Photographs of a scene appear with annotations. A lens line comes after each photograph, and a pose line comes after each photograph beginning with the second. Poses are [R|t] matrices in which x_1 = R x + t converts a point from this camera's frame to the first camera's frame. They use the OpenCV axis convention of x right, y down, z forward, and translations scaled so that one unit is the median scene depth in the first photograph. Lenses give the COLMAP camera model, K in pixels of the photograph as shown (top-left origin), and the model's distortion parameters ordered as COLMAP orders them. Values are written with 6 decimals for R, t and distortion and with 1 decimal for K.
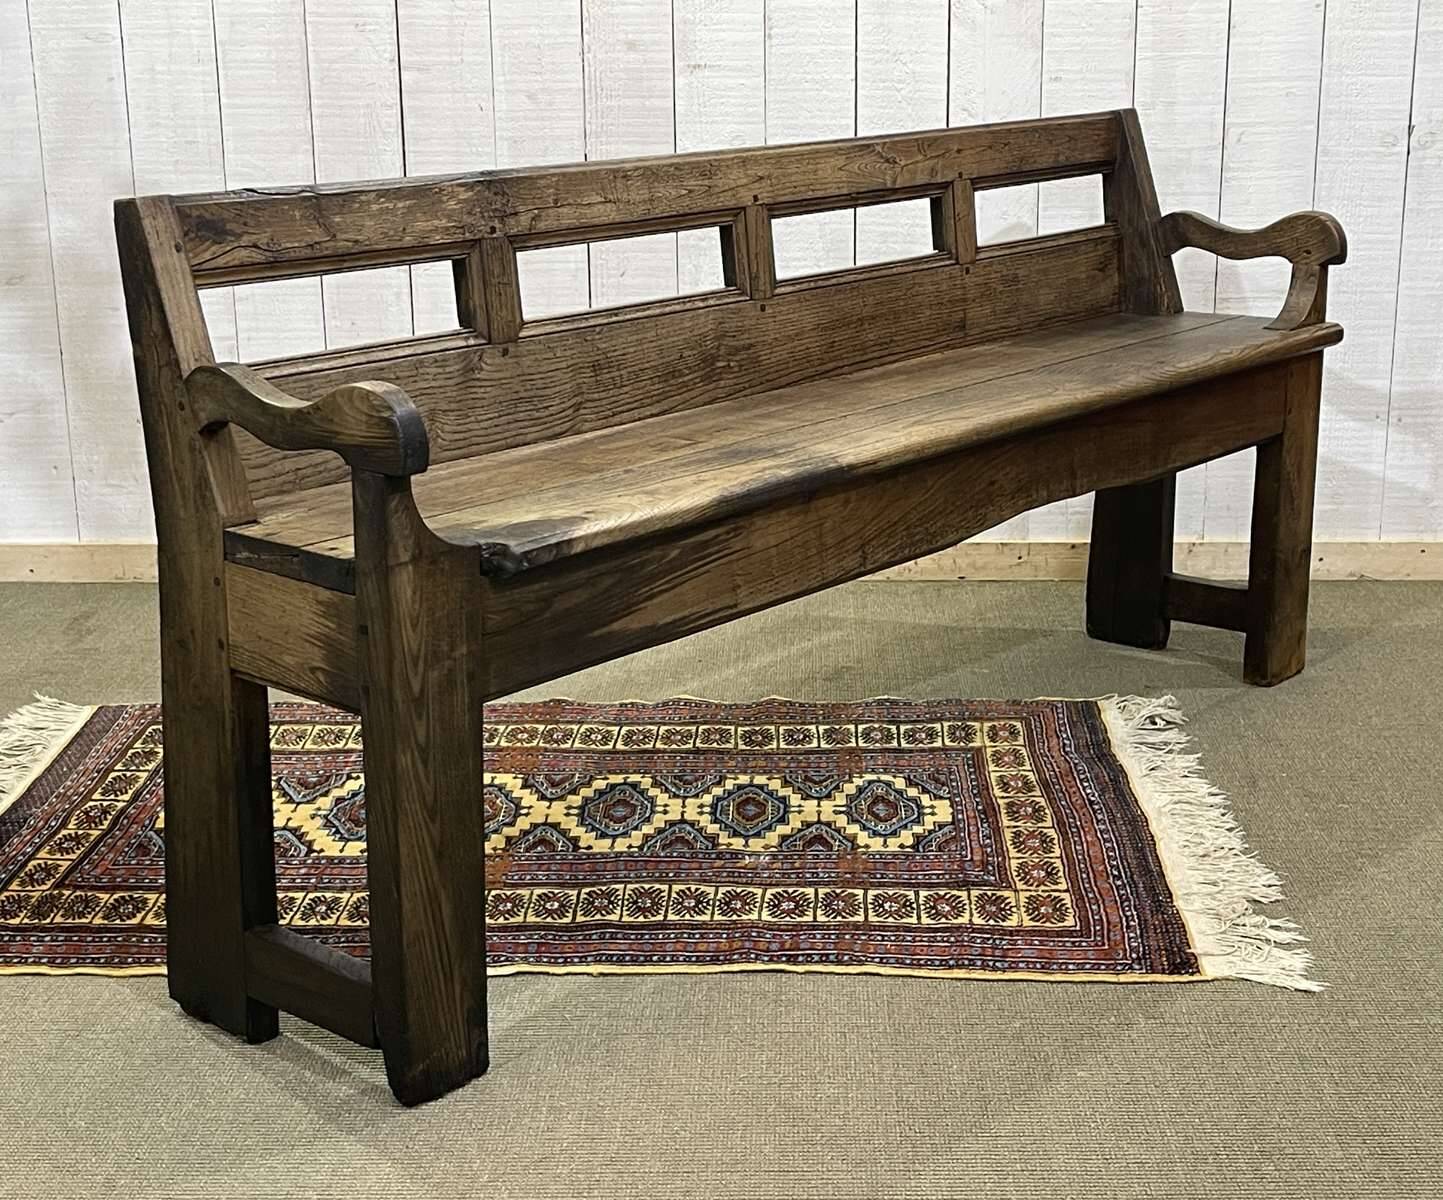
lens RADIAL K [[2231.8, 0, 733.7], [0, 2231.8, 597.2], [0, 0, 1]] dist [0.070829, 0.000000]
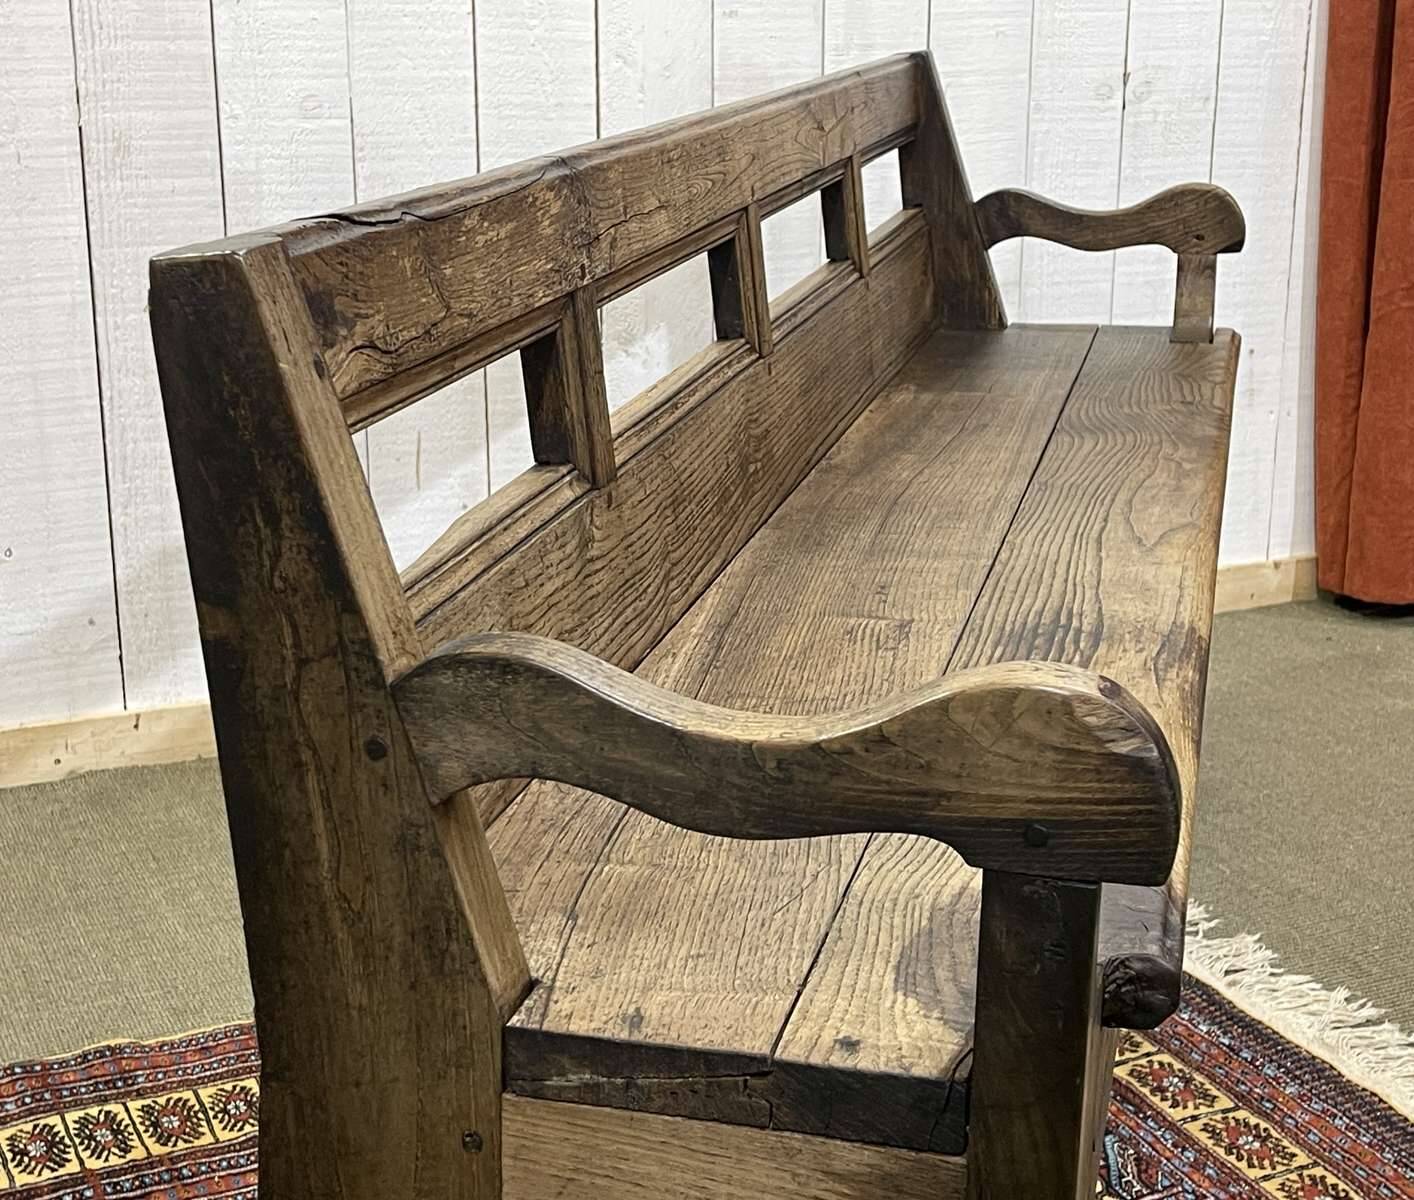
lens RADIAL K [[2269.1, 0, 748.1], [0, 2269.1, 606.4], [0, 0, 1]] dist [0.070039, 0.000000]
pose [[0.891541, -0.114333, 0.438273, -0.303699], [0.107971, 0.993369, 0.039506, -0.100113], [-0.439883, 0.012100, 0.897973, 0.492695]]
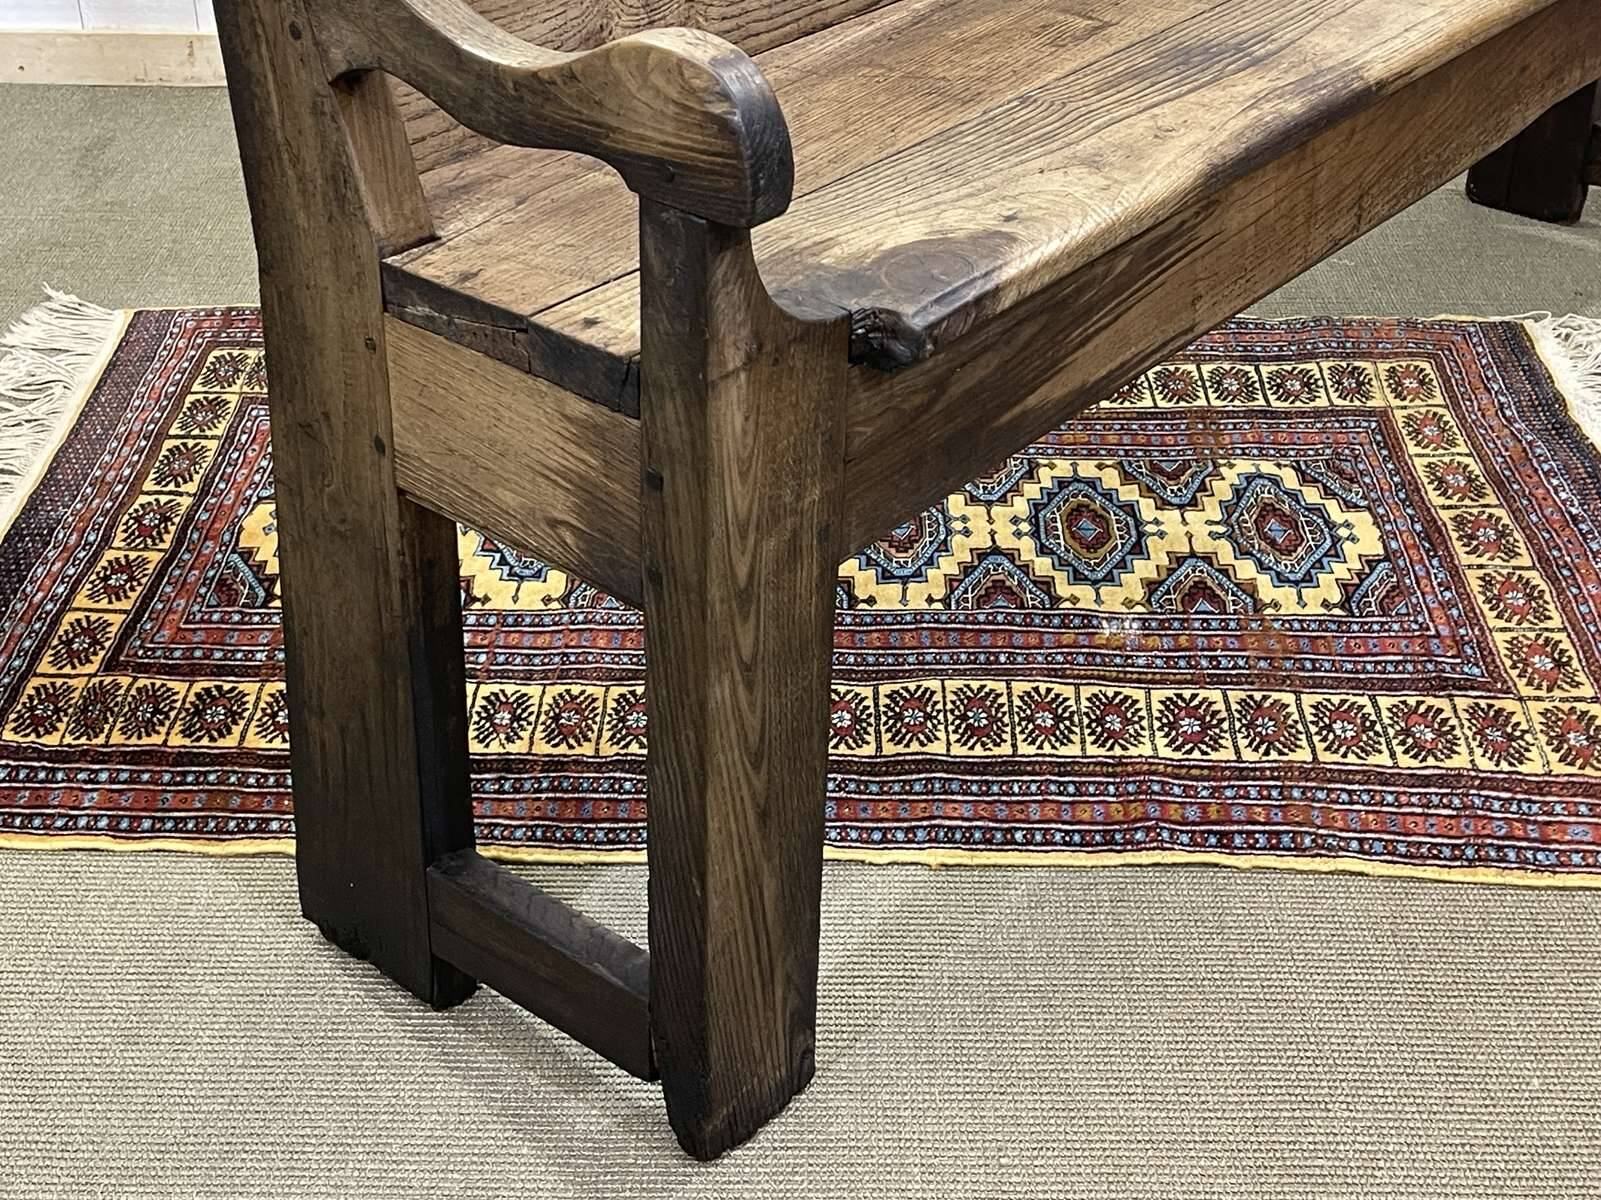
lens RADIAL K [[2269.5, 0, 784.7], [0, 2269.5, 597.9], [0, 0, 1]] dist [0.071619, 0.000000]
pose [[0.999842, 0.009724, 0.014913, -0.111249], [-0.013468, 0.960959, 0.276364, -0.089910], [-0.011644, -0.276521, 0.960937, 0.352932]]
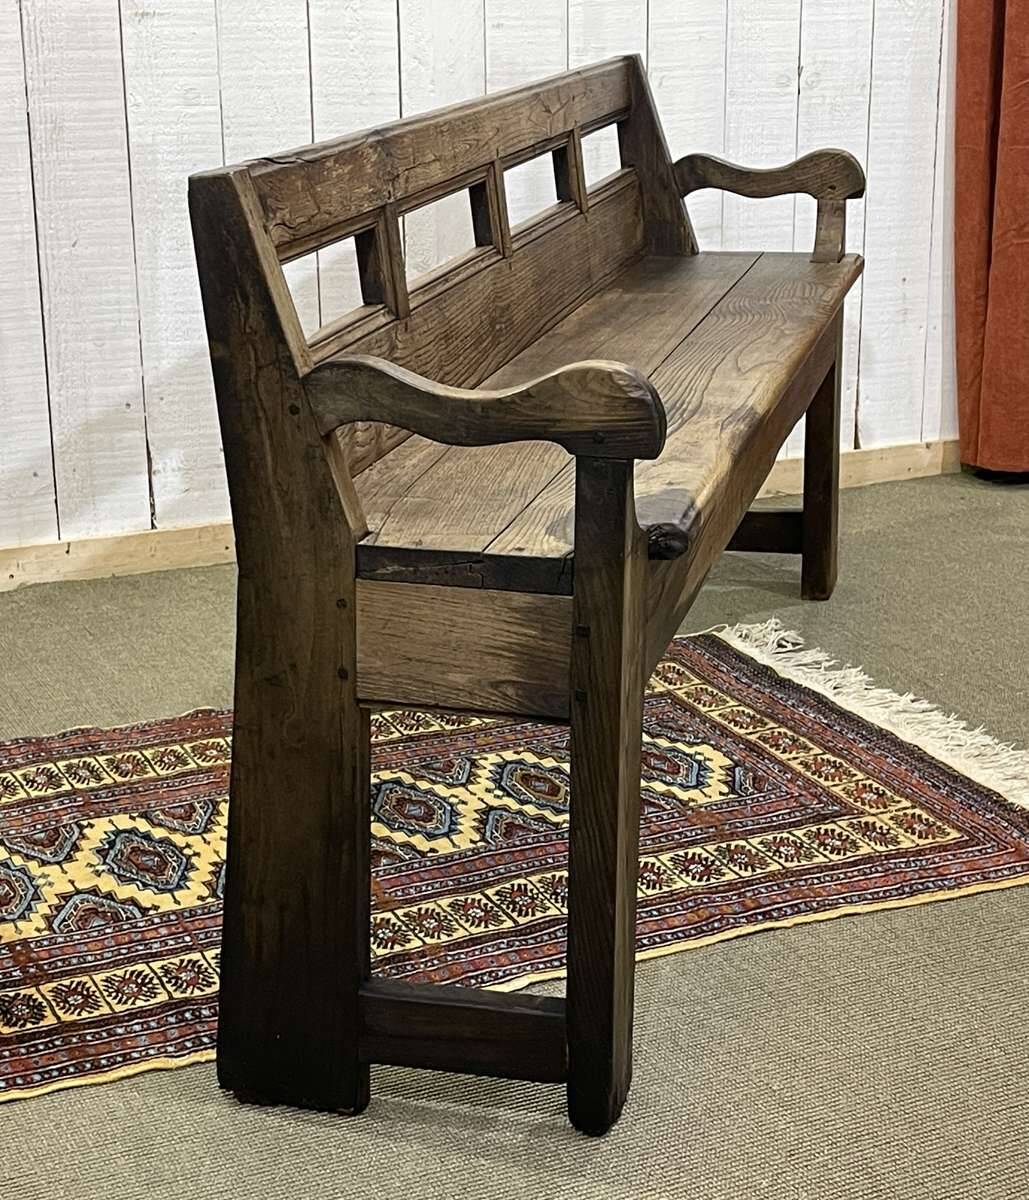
lens RADIAL K [[2241.7, 0, 575.4], [0, 2241.7, 598.6], [0, 0, 1]] dist [0.093224, 0.000000]
pose [[0.887148, -0.125567, 0.444074, -0.454990], [0.116407, 0.992043, 0.047960, -0.034221], [-0.446563, 0.009146, 0.894706, 0.138022]]
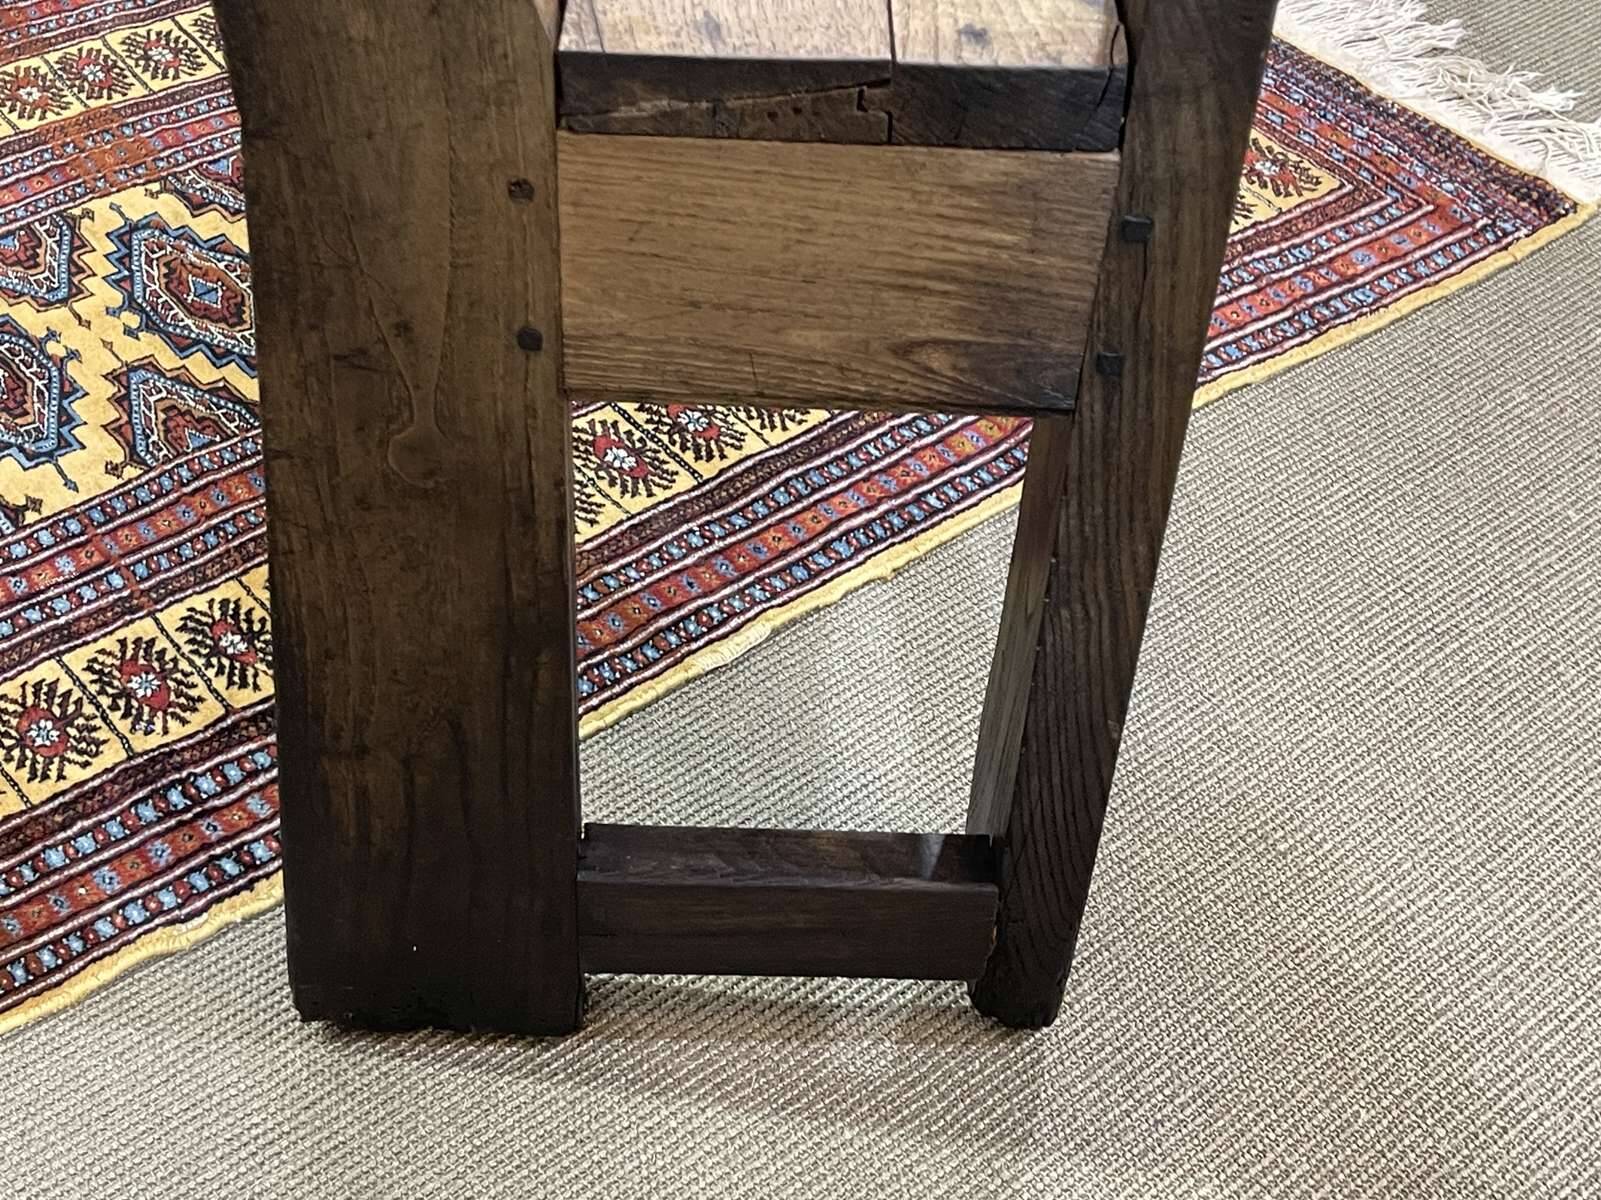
lens RADIAL K [[2269.5, 0, 790.3], [0, 2269.5, 585.7], [0, 0, 1]] dist [0.071619, 0.000000]
pose [[0.769972, -0.413776, 0.485729, -0.334385], [0.139698, 0.852086, 0.504415, -0.108612], [-0.622598, -0.320530, 0.713886, 0.584093]]
